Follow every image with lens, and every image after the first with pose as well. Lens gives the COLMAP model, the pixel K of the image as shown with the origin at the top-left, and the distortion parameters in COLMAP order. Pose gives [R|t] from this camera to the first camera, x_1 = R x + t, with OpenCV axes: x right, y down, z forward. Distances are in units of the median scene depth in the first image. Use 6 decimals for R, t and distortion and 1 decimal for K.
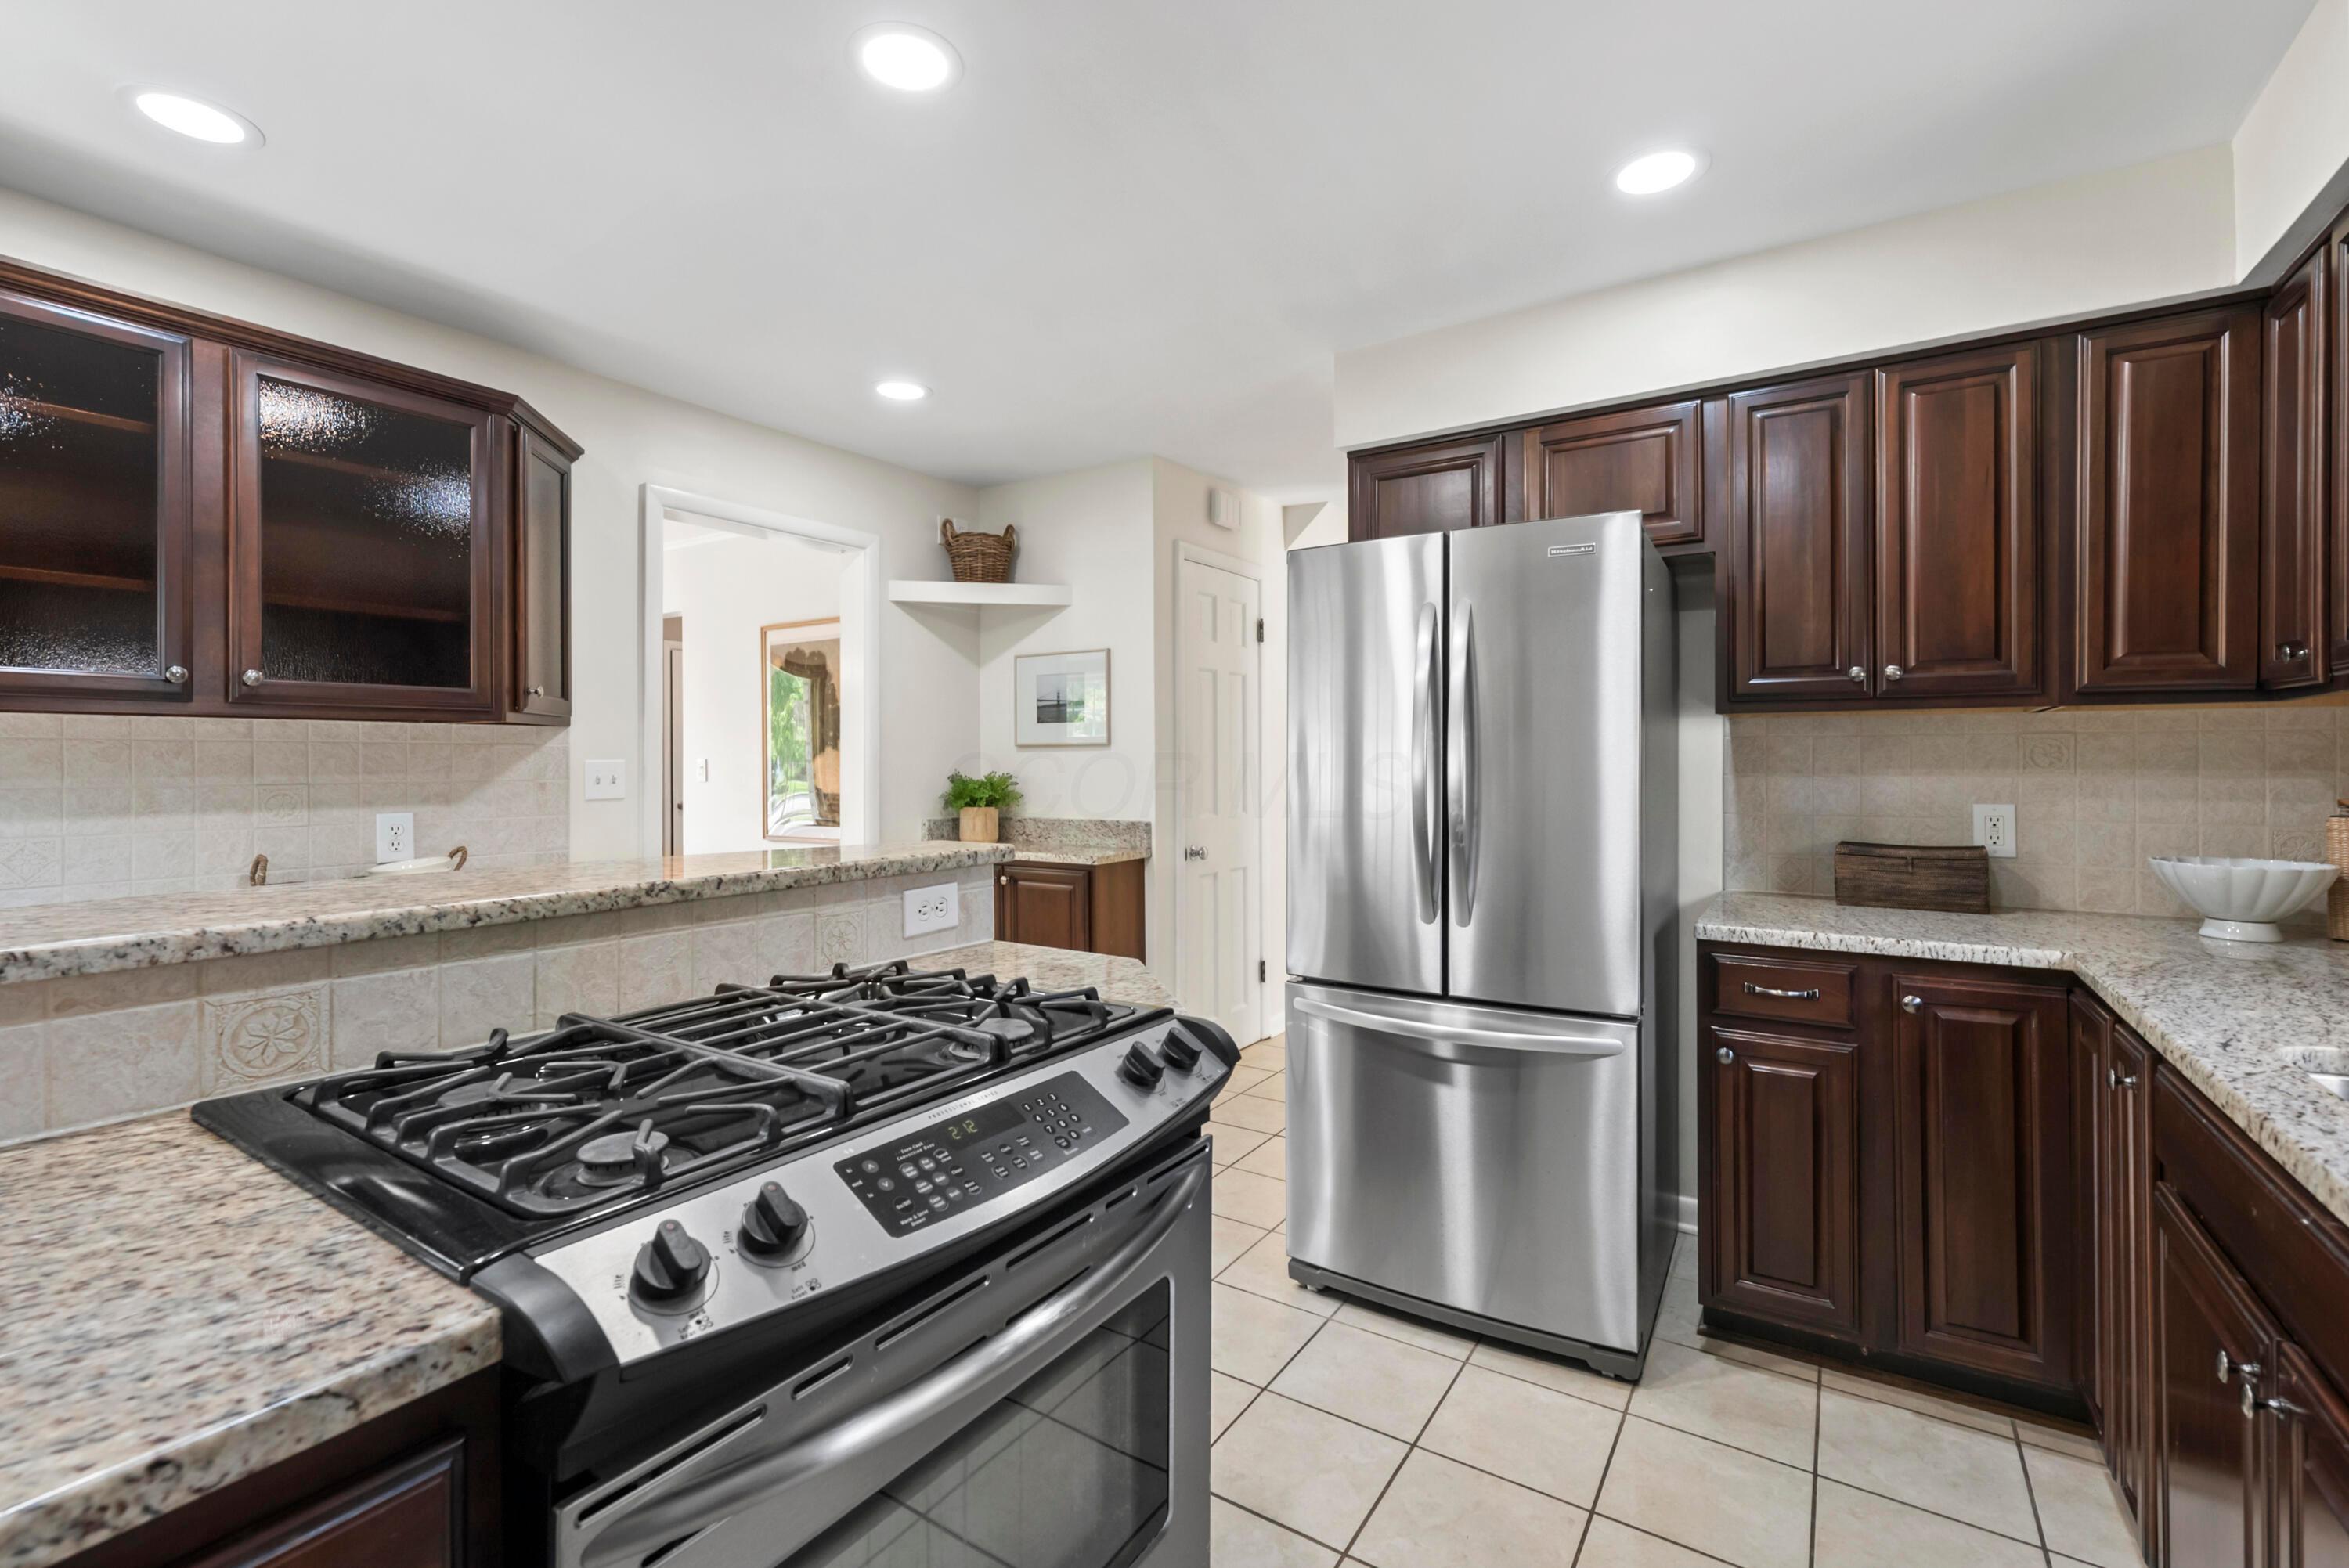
lens RADIAL K [[1017.6, 0, 1170.0], [0, 1017.6, 762.2], [0, 0, 1]] dist [-0.000045, 0.000094]
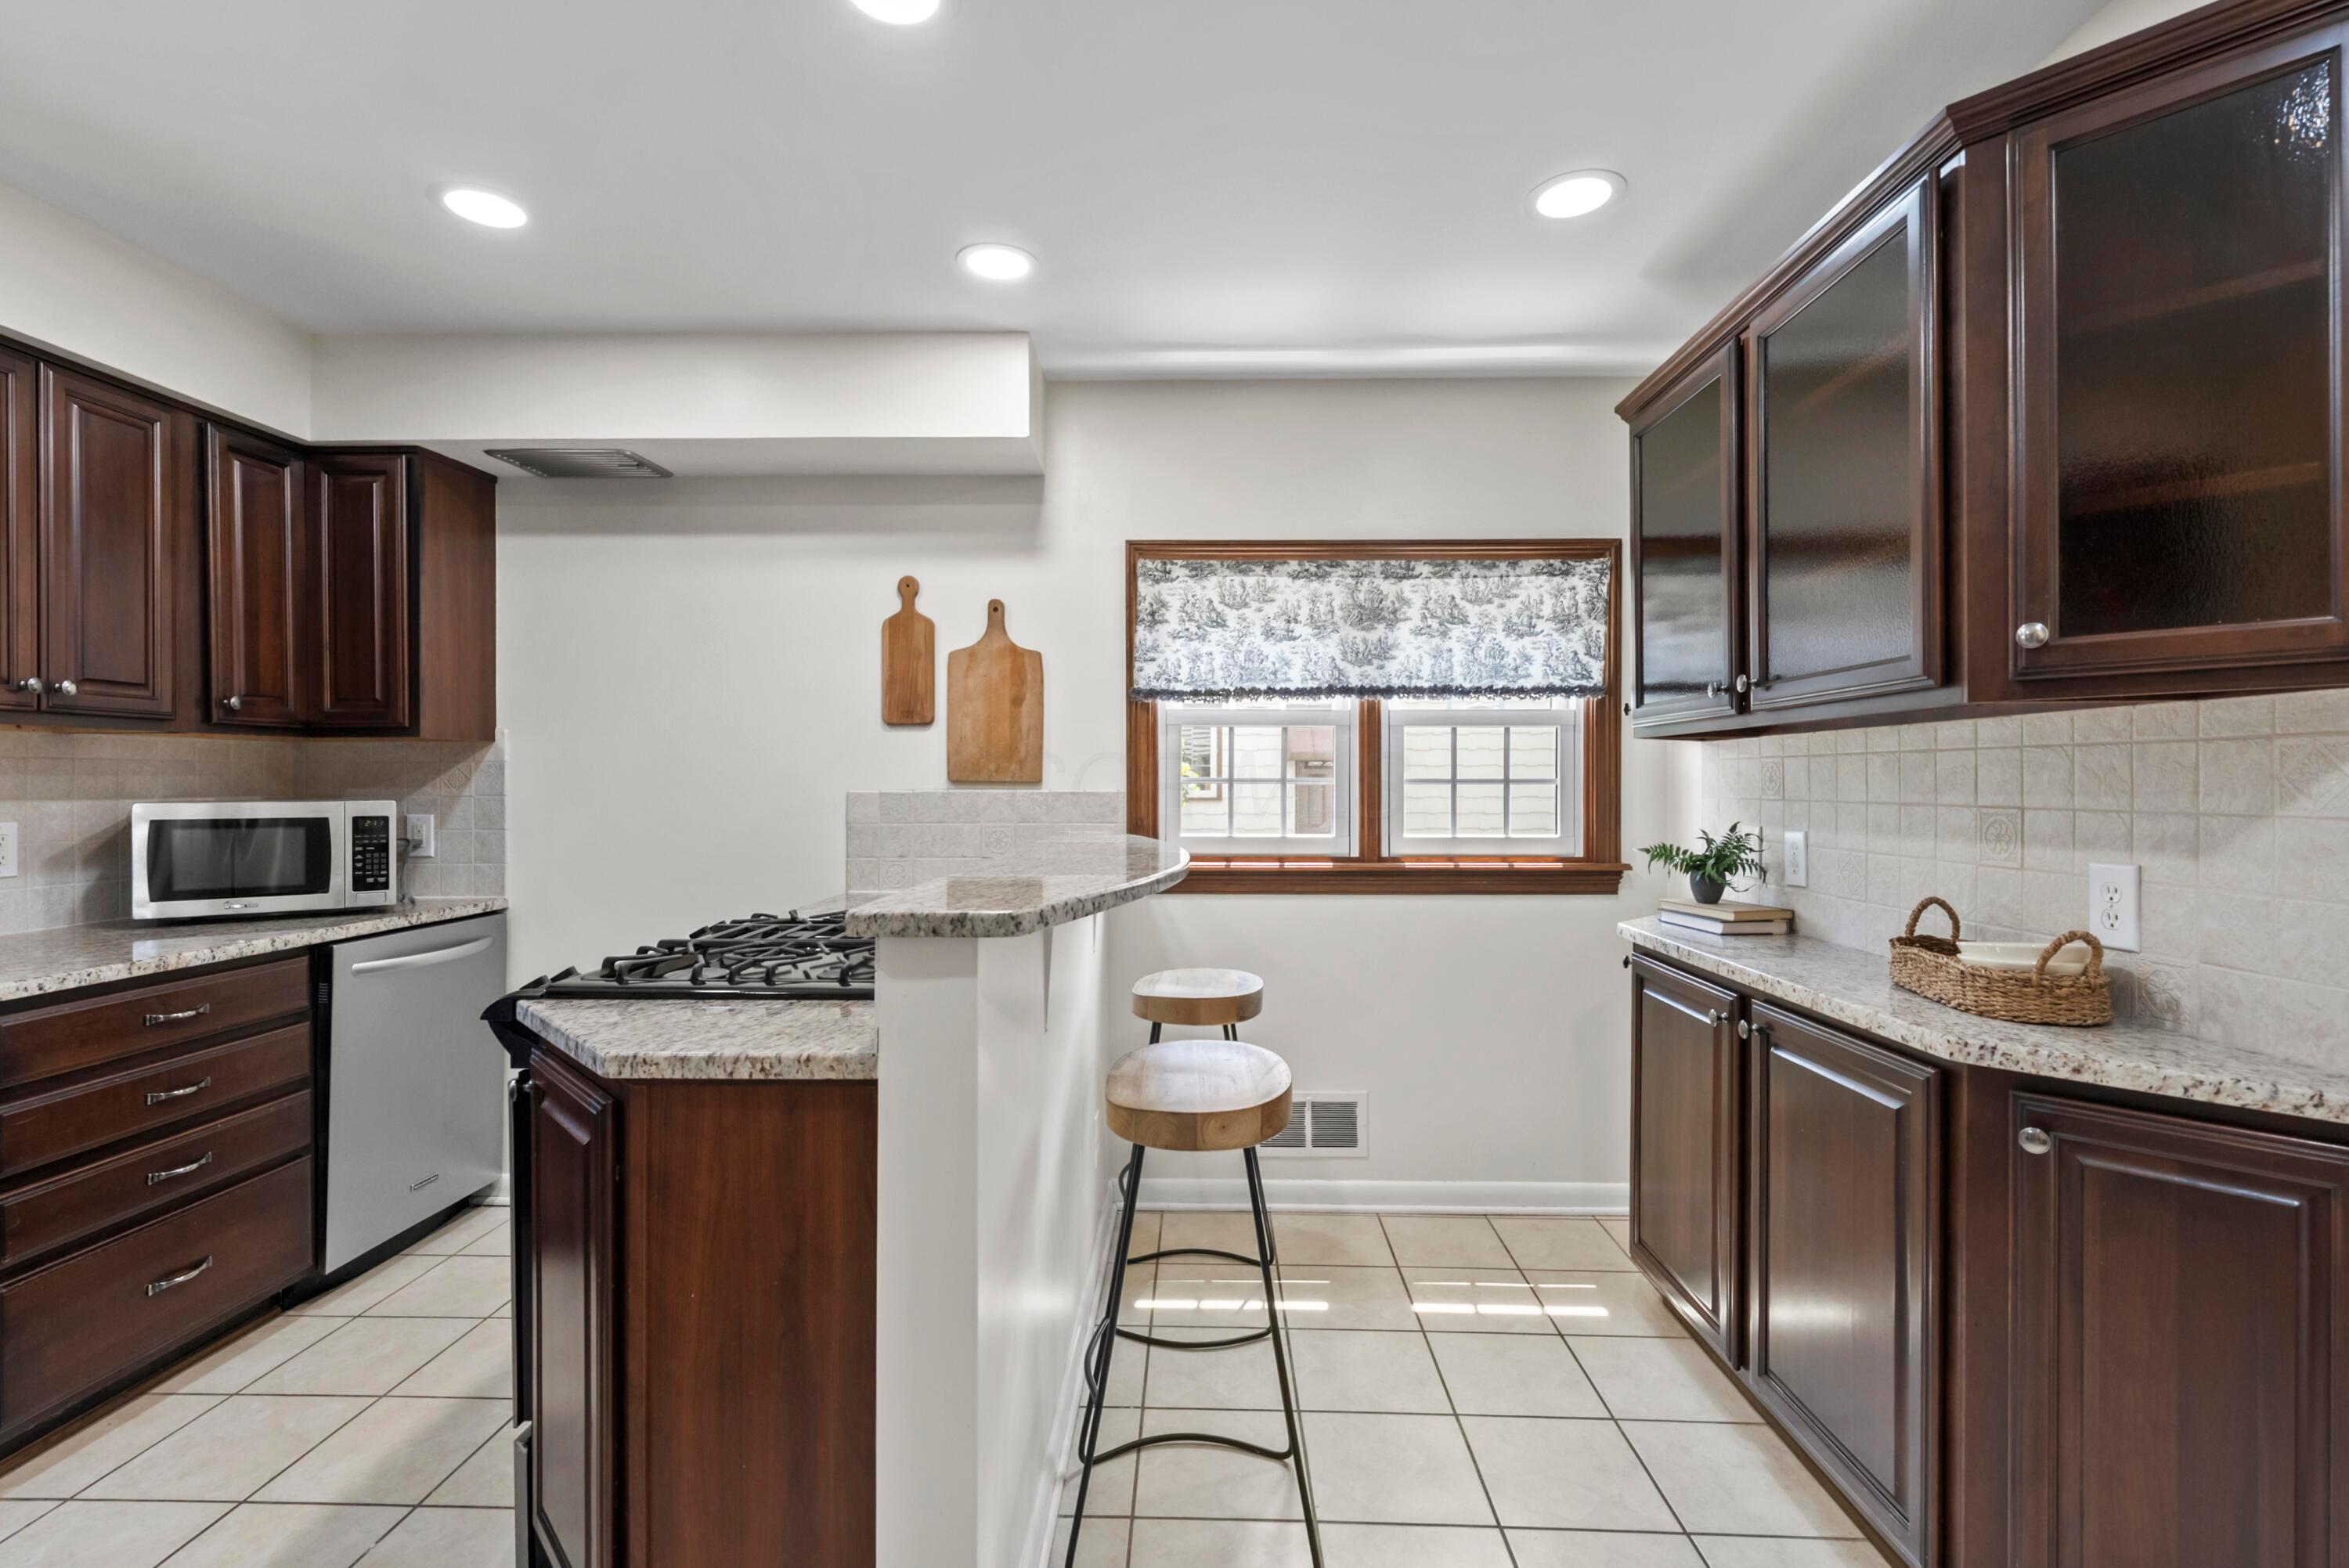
lens RADIAL K [[1038.7, 0, 1179.3], [0, 1038.7, 787.8], [0, 0, 1]] dist [0.001274, 0.000170]
pose [[-0.845801, 0.006596, -0.533457, 0.009400], [0.002628, 0.999963, 0.008198, 0.000428], [0.533491, 0.005532, -0.845787, 1.342796]]
